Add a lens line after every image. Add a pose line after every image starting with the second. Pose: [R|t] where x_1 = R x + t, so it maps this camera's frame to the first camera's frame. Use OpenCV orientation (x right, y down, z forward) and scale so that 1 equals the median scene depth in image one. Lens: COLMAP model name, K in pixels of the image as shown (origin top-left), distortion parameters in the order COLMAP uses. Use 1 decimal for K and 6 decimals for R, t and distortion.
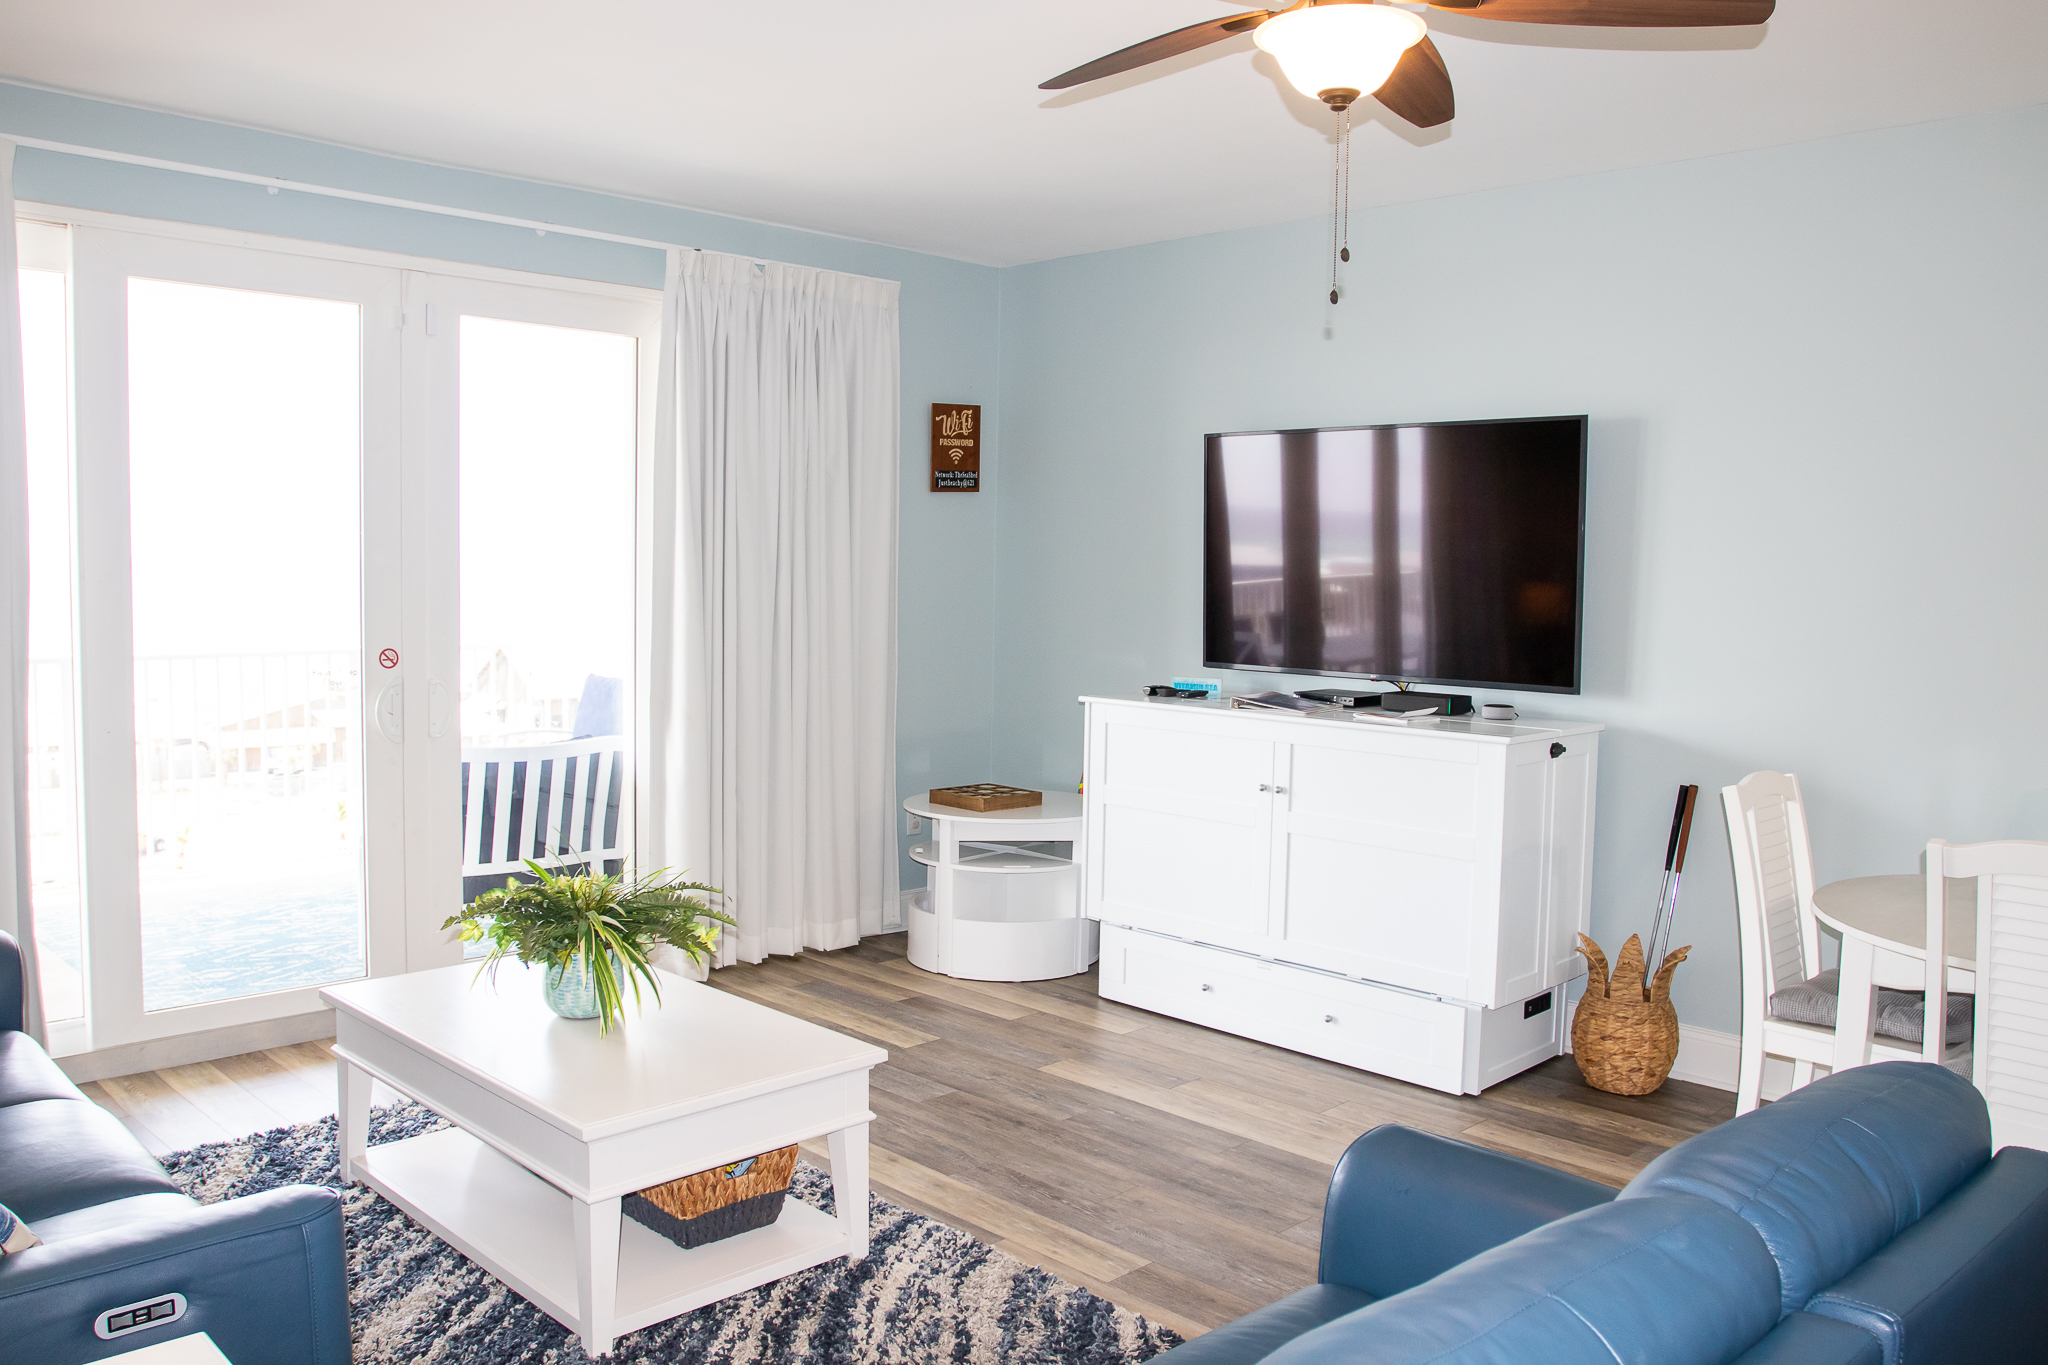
lens RADIAL K [[1623.2, 0, 1029.2], [0, 1623.2, 686.6], [0, 0, 1]] dist [-0.052254, 0.021008]
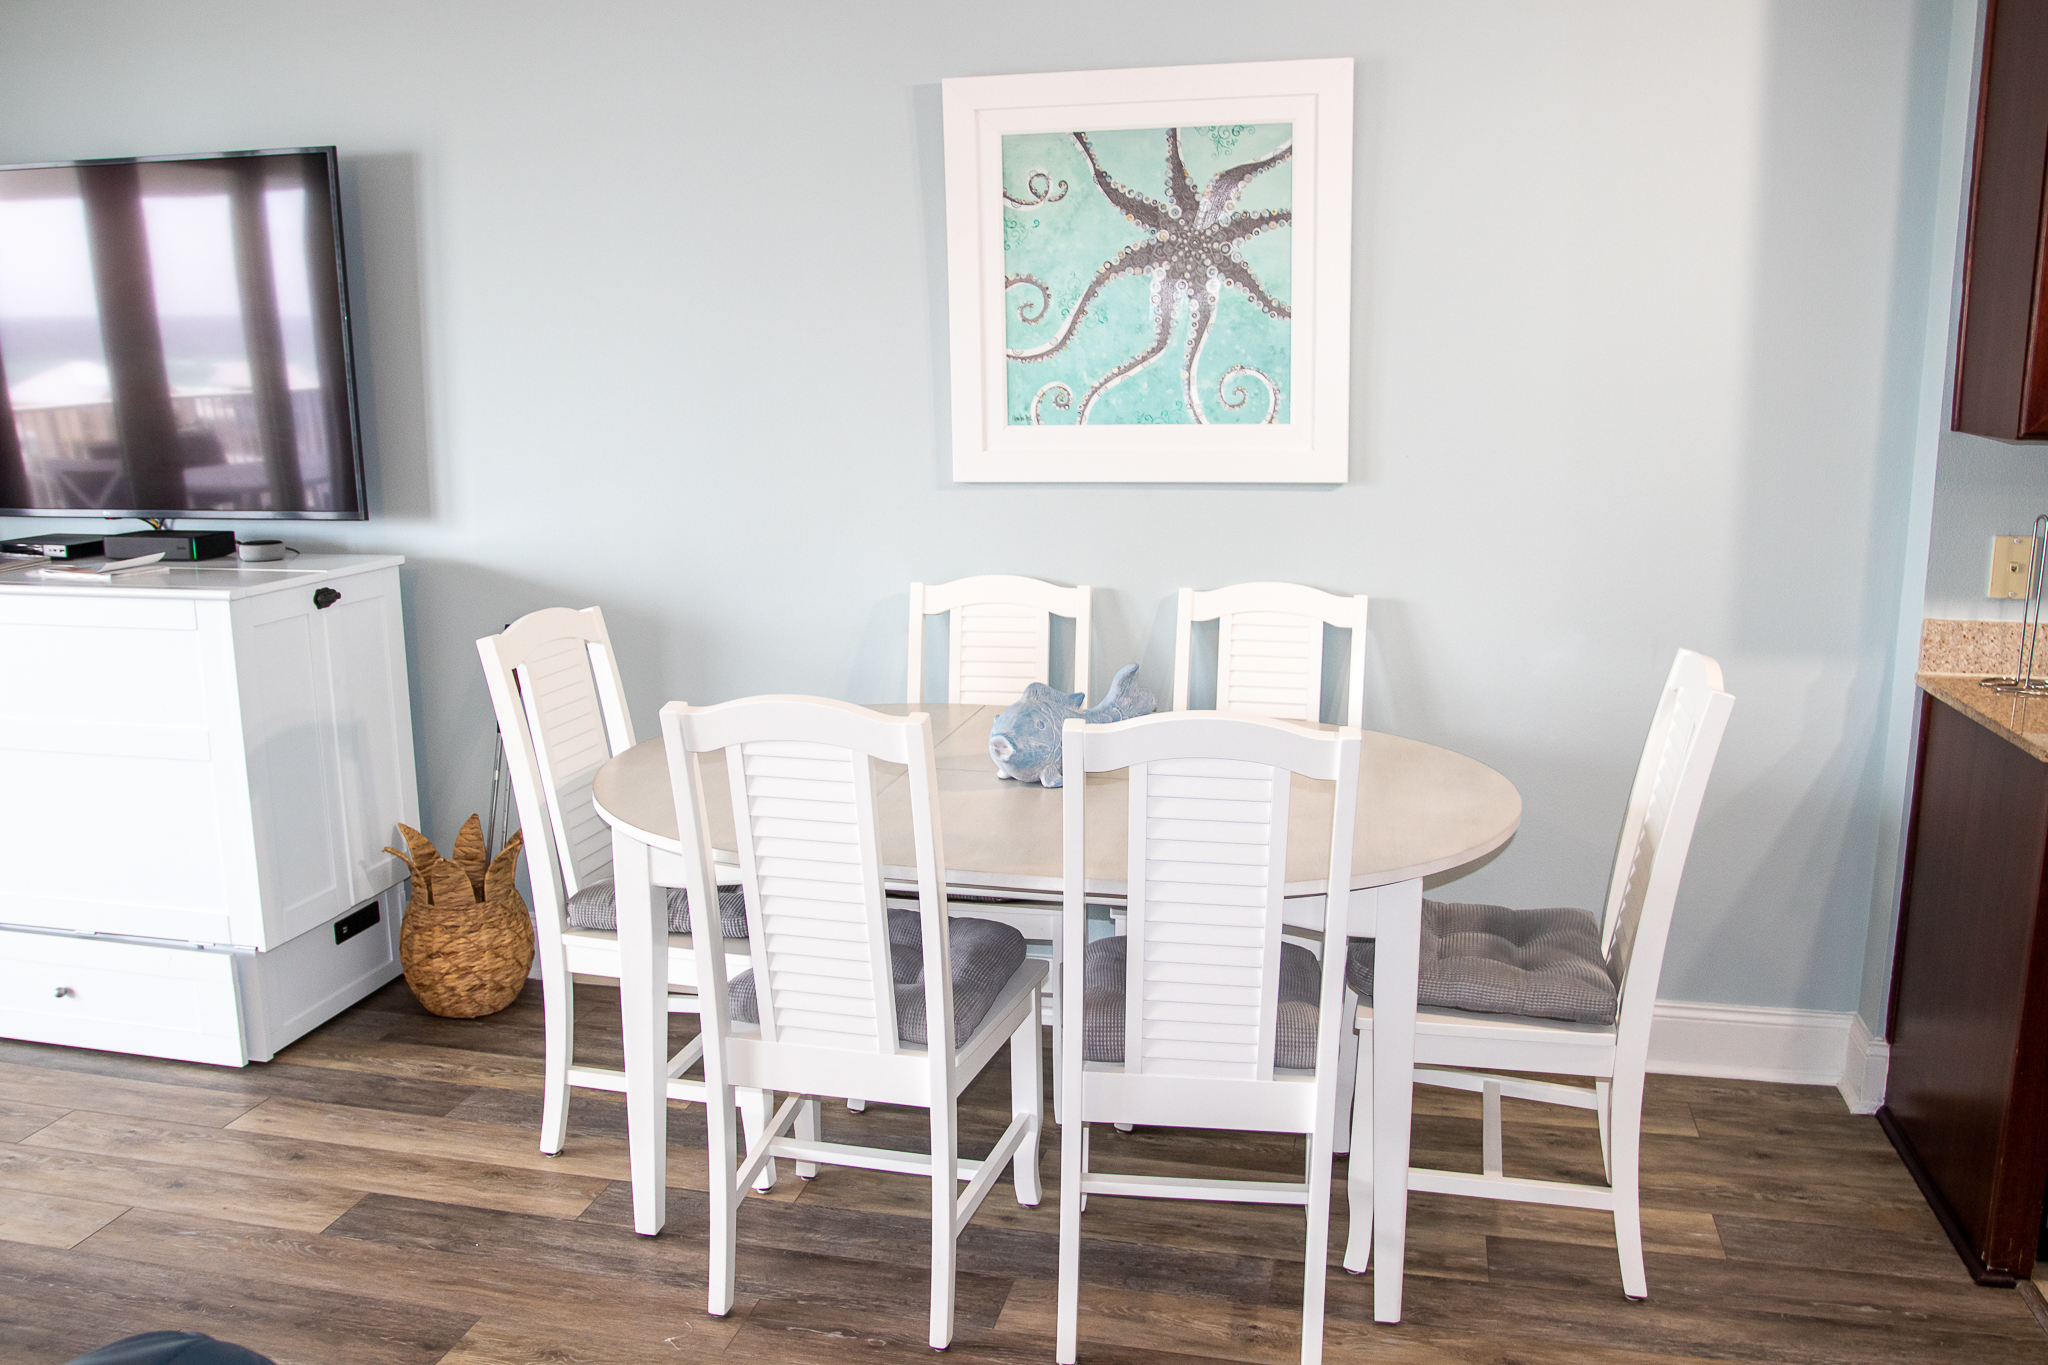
lens RADIAL K [[1623.2, 0, 1019.1], [0, 1623.2, 682.9], [0, 0, 1]] dist [-0.052254, 0.021008]
pose [[0.843146, -0.115562, 0.525119, 0.200611], [0.061017, 0.990886, 0.120093, 0.008894], [-0.534211, -0.069215, 0.842513, 0.191312]]
